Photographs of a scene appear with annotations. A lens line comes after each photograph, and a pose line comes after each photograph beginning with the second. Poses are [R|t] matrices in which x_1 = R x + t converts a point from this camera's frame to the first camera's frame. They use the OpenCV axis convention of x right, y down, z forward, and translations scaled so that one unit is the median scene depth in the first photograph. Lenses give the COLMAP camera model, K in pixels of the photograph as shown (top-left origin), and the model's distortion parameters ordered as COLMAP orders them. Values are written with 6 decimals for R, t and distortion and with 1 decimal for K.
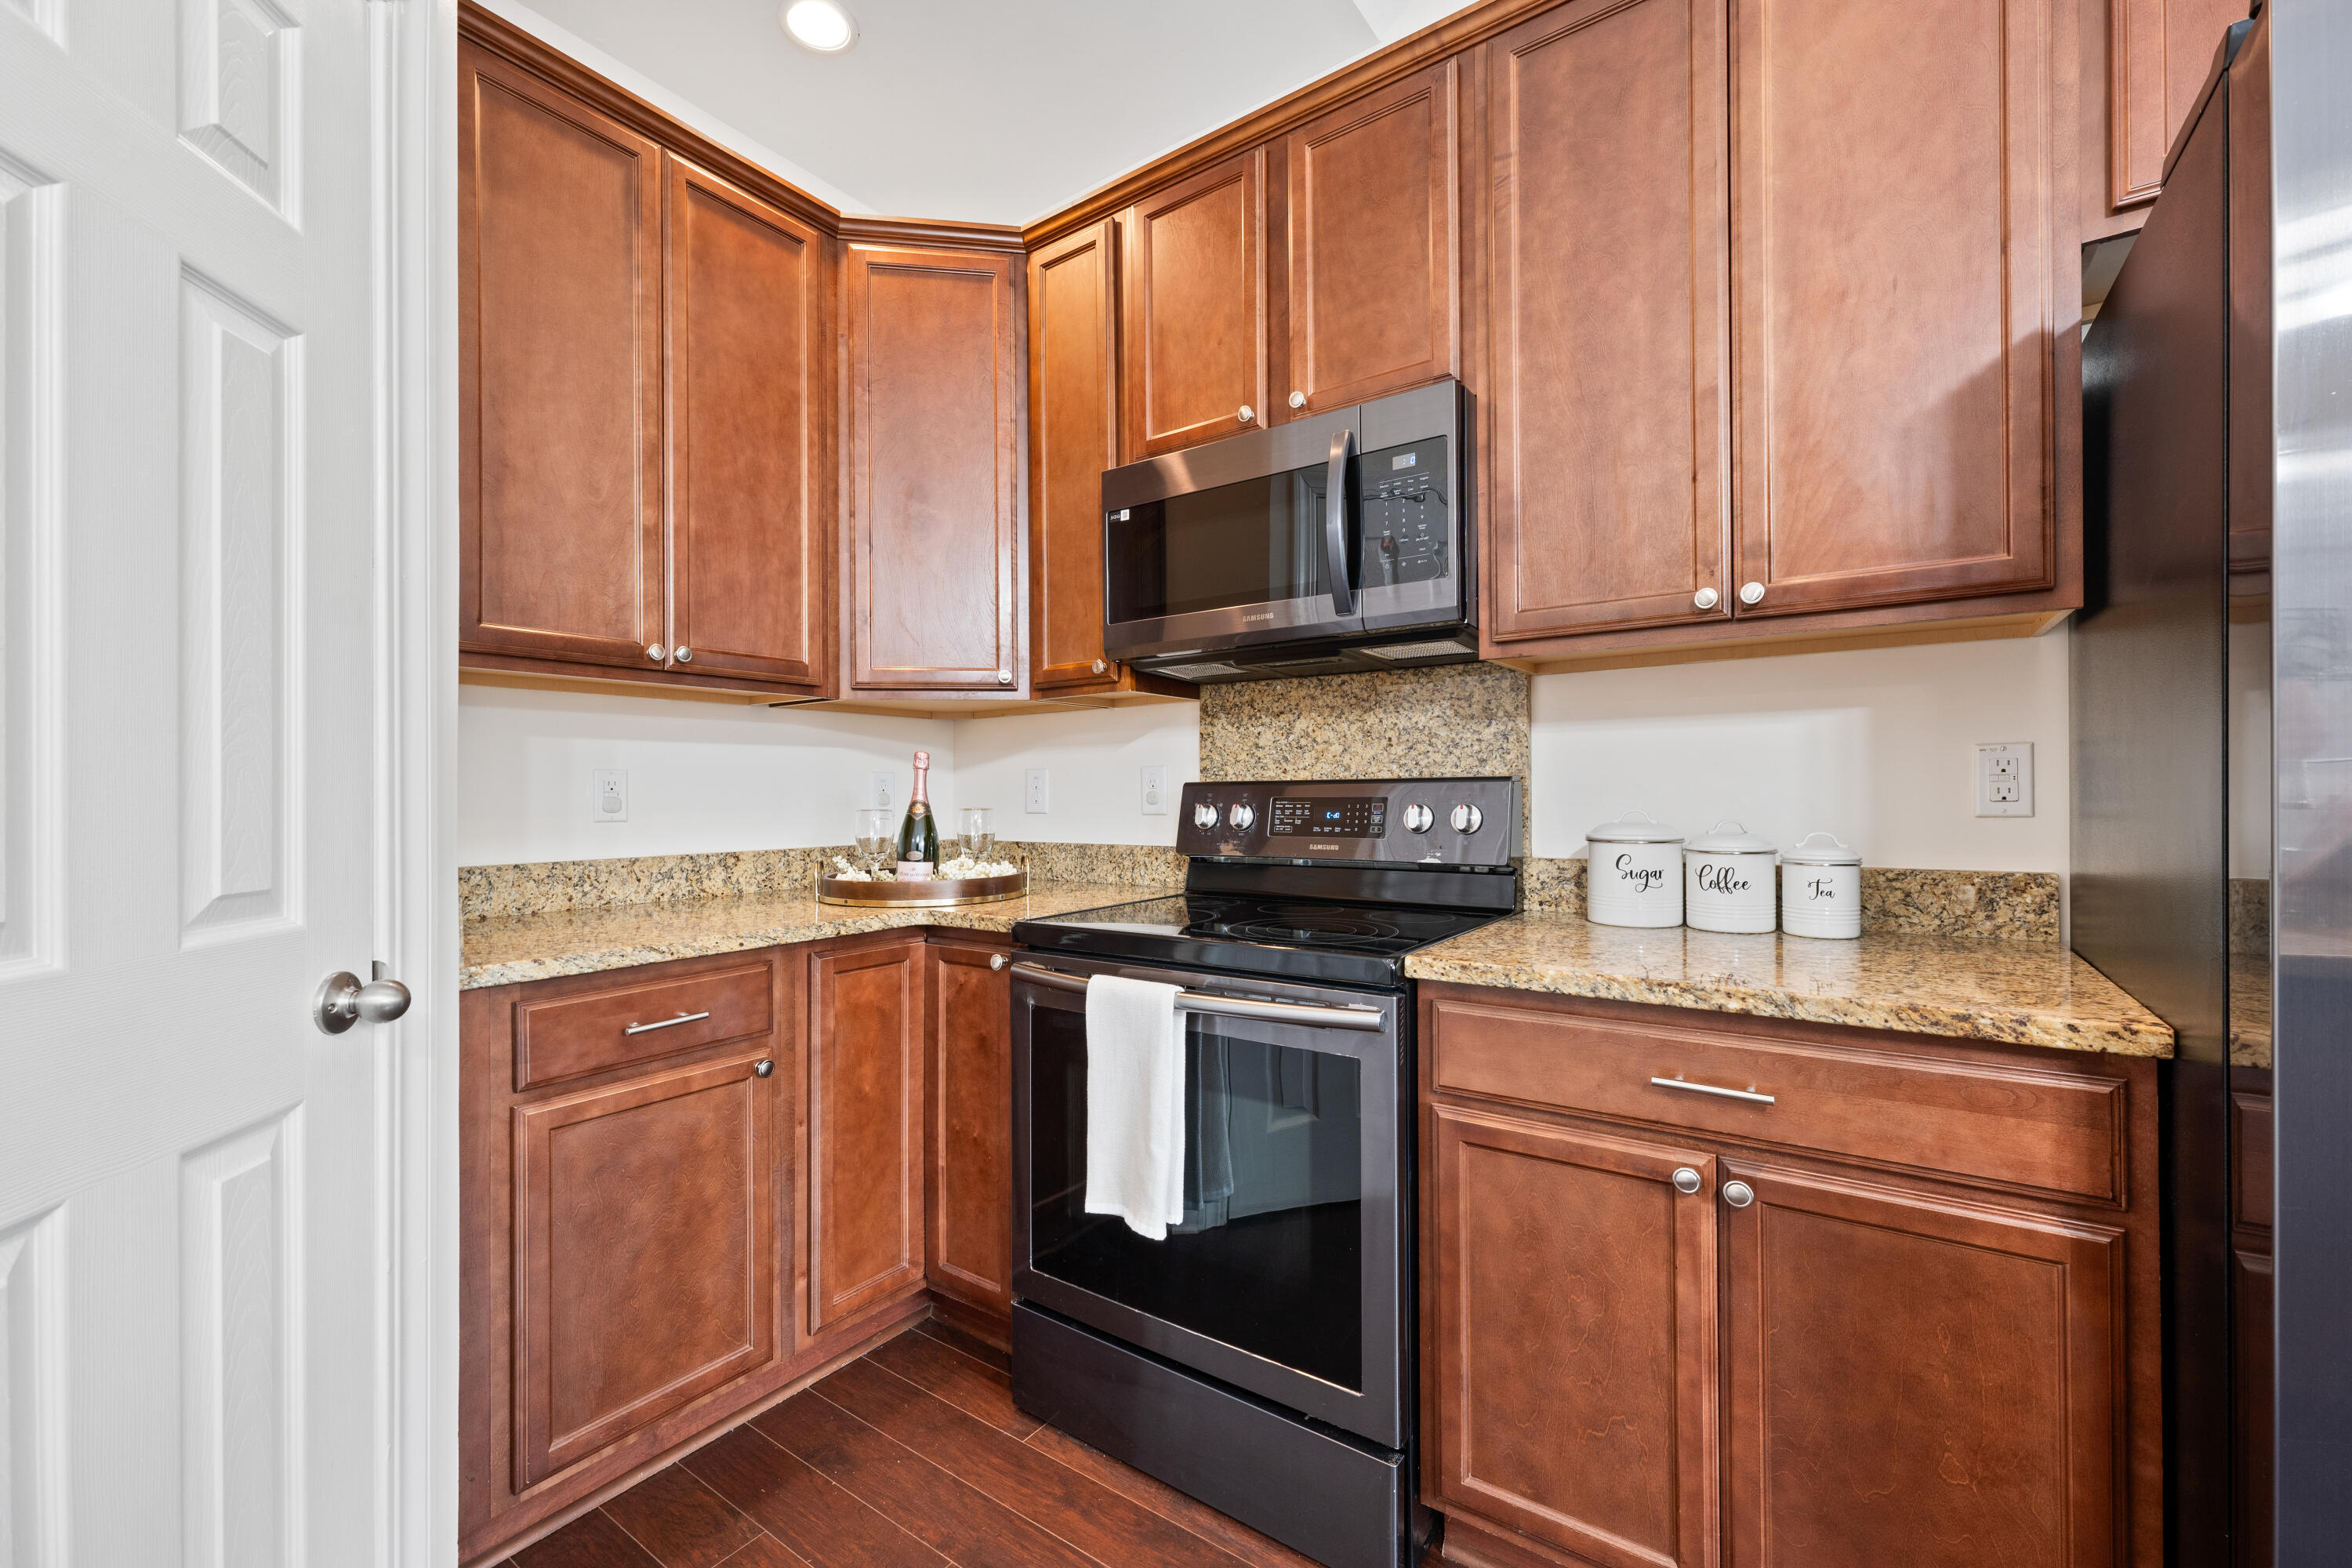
lens RADIAL K [[955.9, 0, 1162.3], [0, 955.9, 793.7], [0, 0, 1]] dist [0.000653, 0.000277]
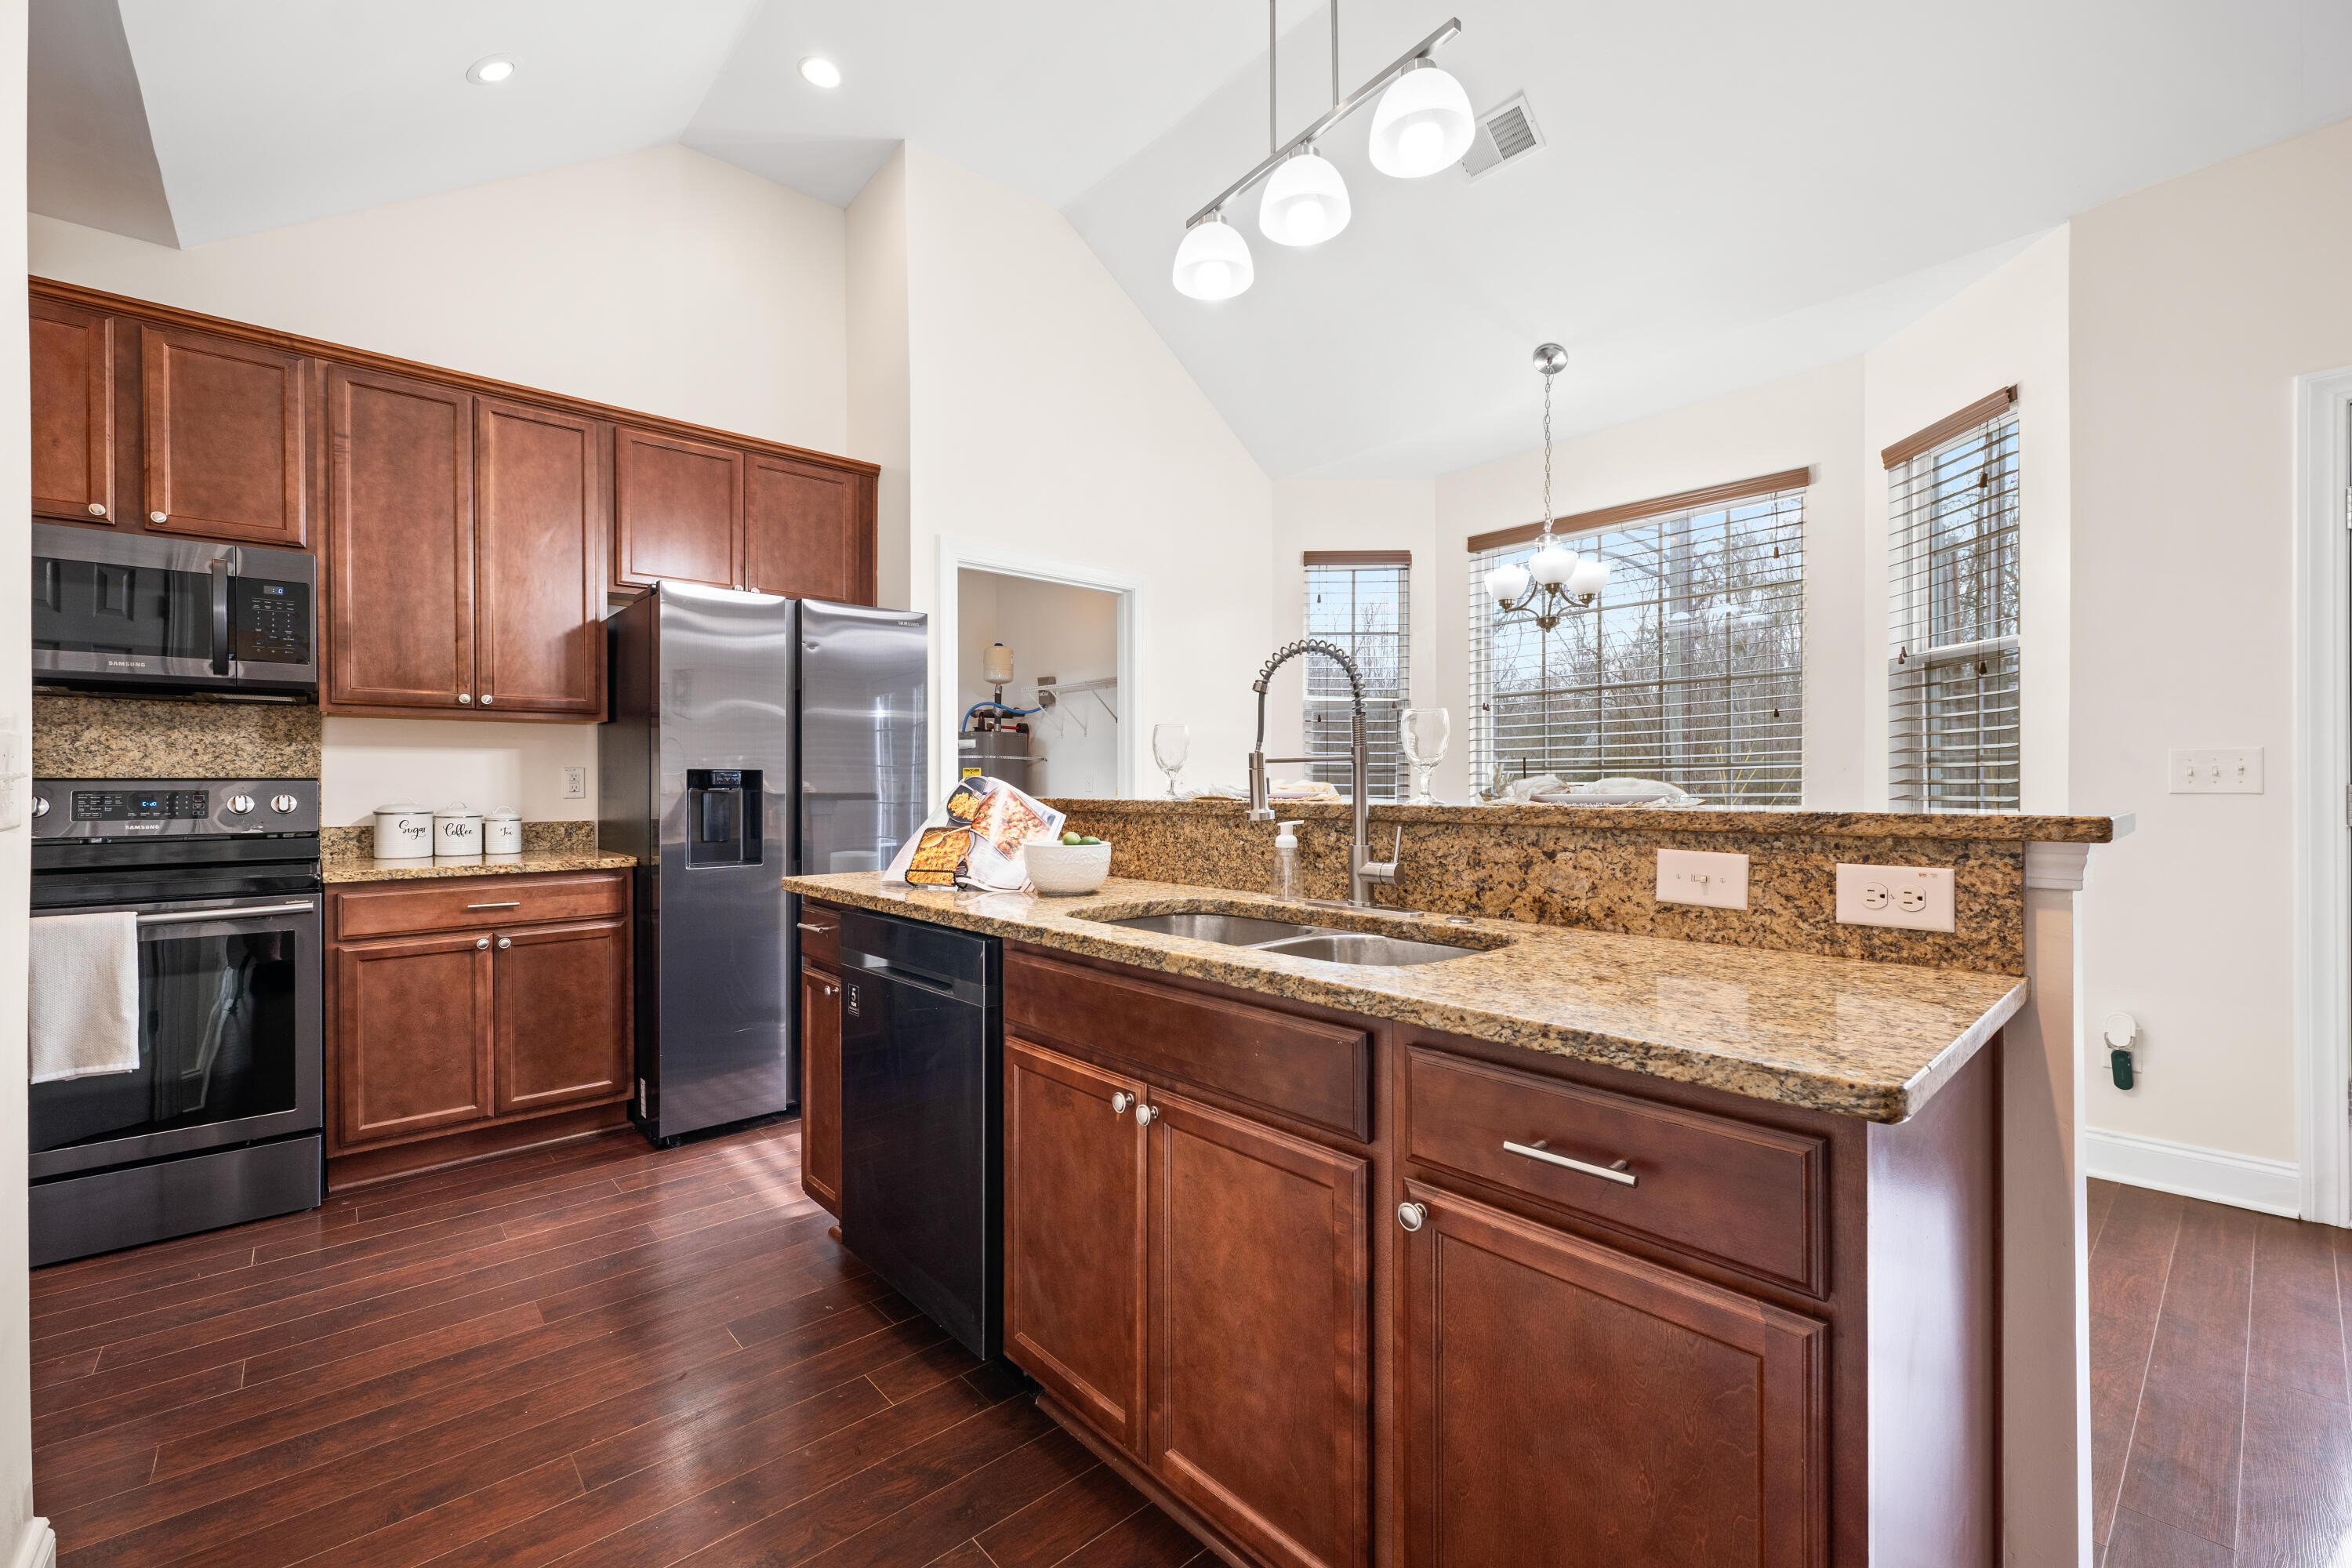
lens RADIAL K [[971.0, 0, 1193.4], [0, 971.0, 788.1], [0, 0, 1]] dist [0.000846, 0.000286]
pose [[0.200031, 0.001929, 0.979788, -1.279286], [-0.000084, 0.999998, -0.001952, 0.003635], [-0.979790, 0.000308, 0.200031, -1.079268]]
